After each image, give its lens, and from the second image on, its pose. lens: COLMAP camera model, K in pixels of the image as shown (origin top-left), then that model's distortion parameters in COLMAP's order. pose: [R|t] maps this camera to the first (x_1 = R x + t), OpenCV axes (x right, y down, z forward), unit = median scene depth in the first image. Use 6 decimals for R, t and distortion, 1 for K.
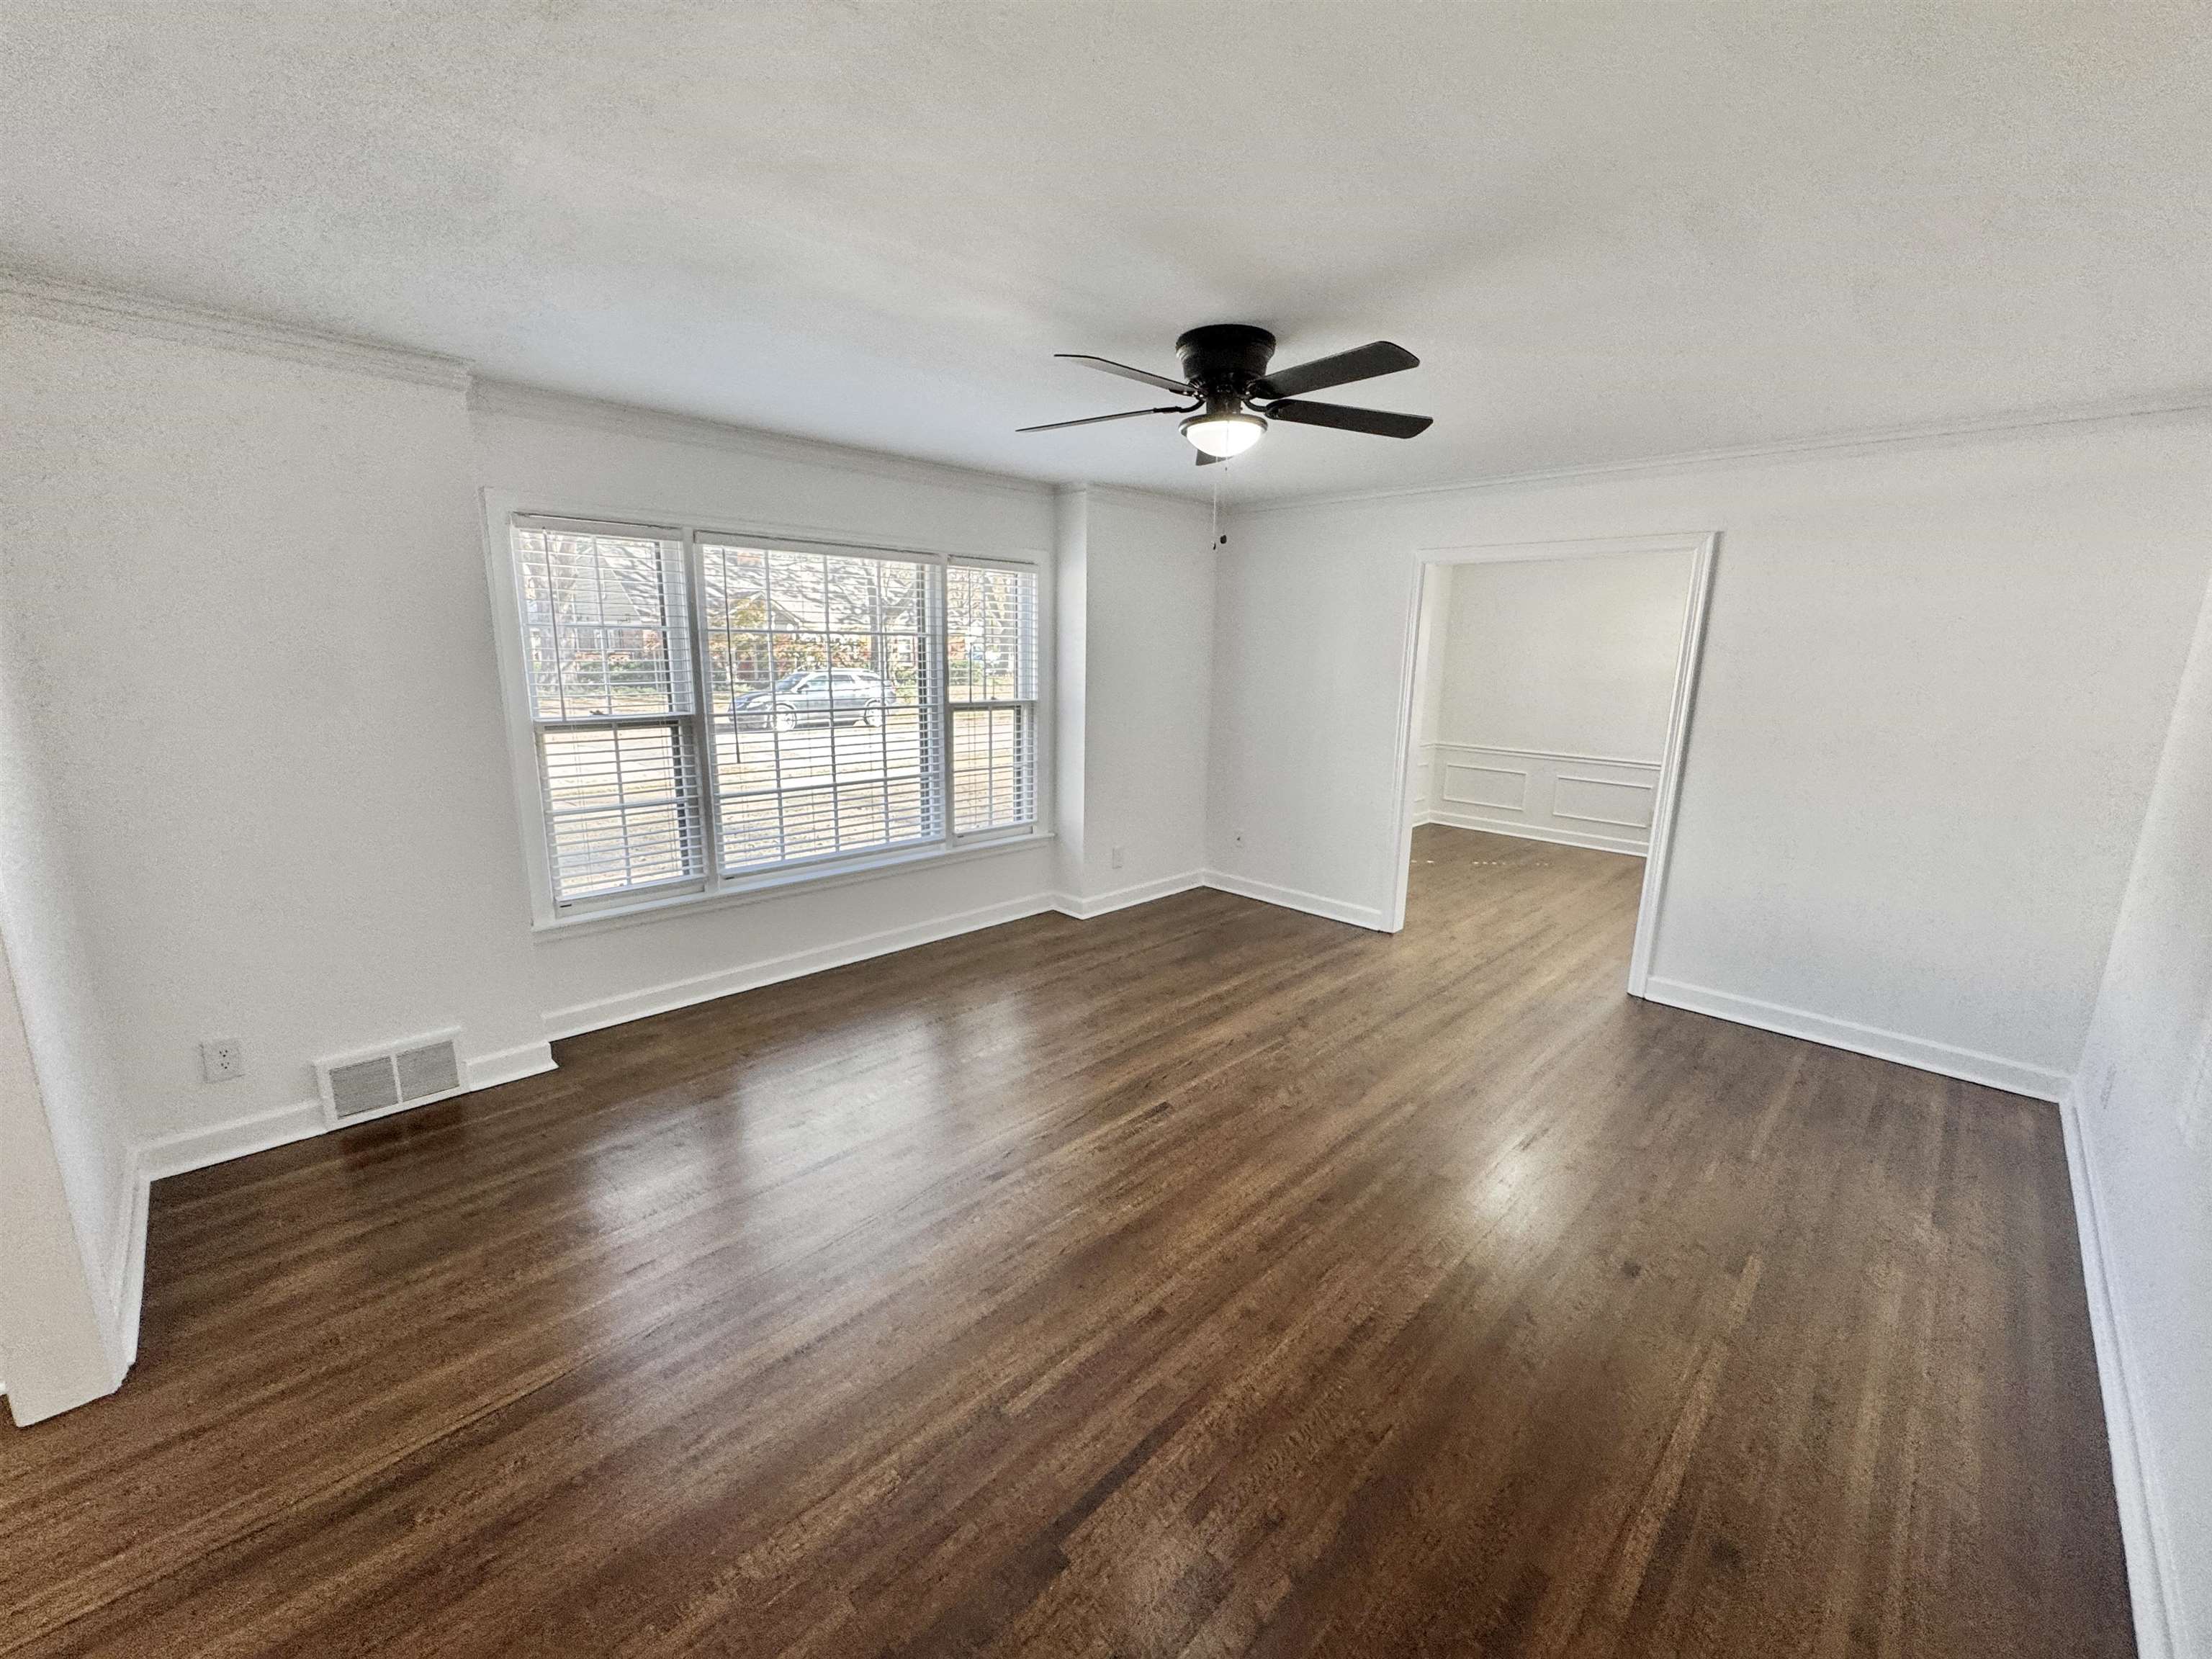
lens RADIAL K [[888.1, 0, 1100.2], [0, 888.1, 827.9], [0, 0, 1]] dist [-0.003111, -0.000014]
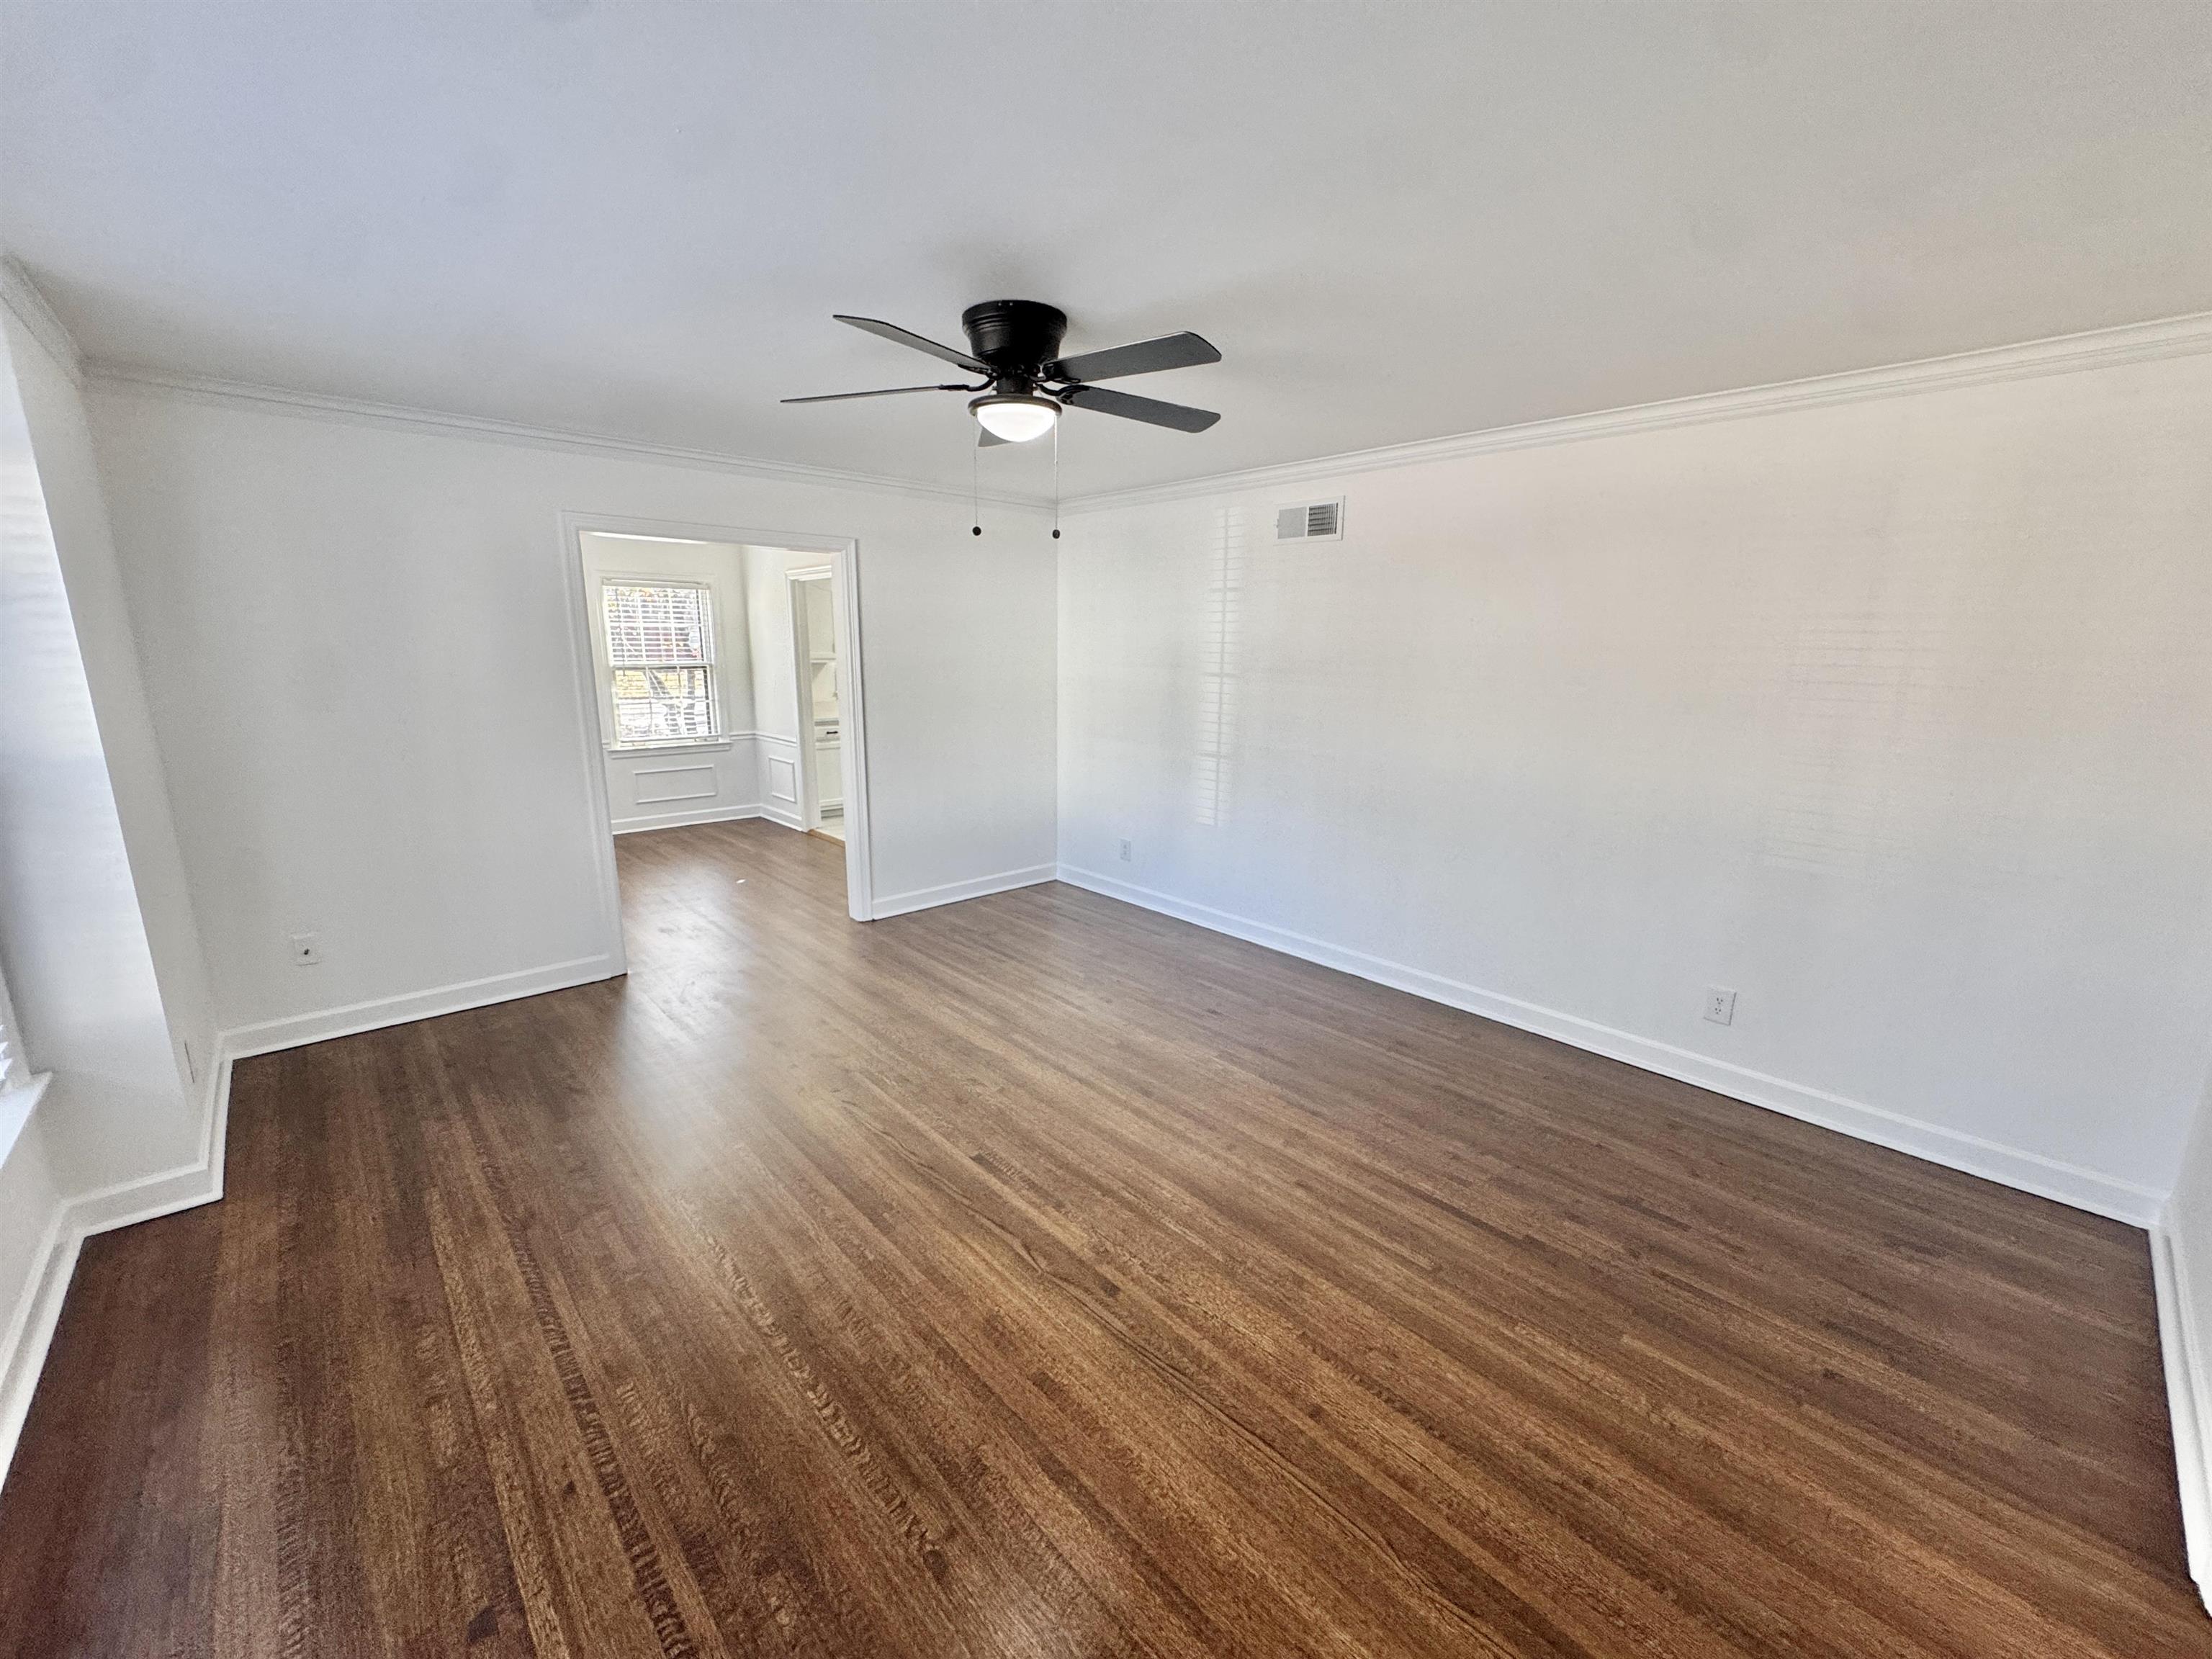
lens RADIAL K [[888.1, 0, 1115.3], [0, 888.1, 827.5], [0, 0, 1]] dist [-0.003111, -0.000014]
pose [[0.038199, -0.225398, 0.973518, -0.875817], [0.189985, 0.958097, 0.214373, -0.210215], [-0.981043, 0.176765, 0.079421, 0.895546]]
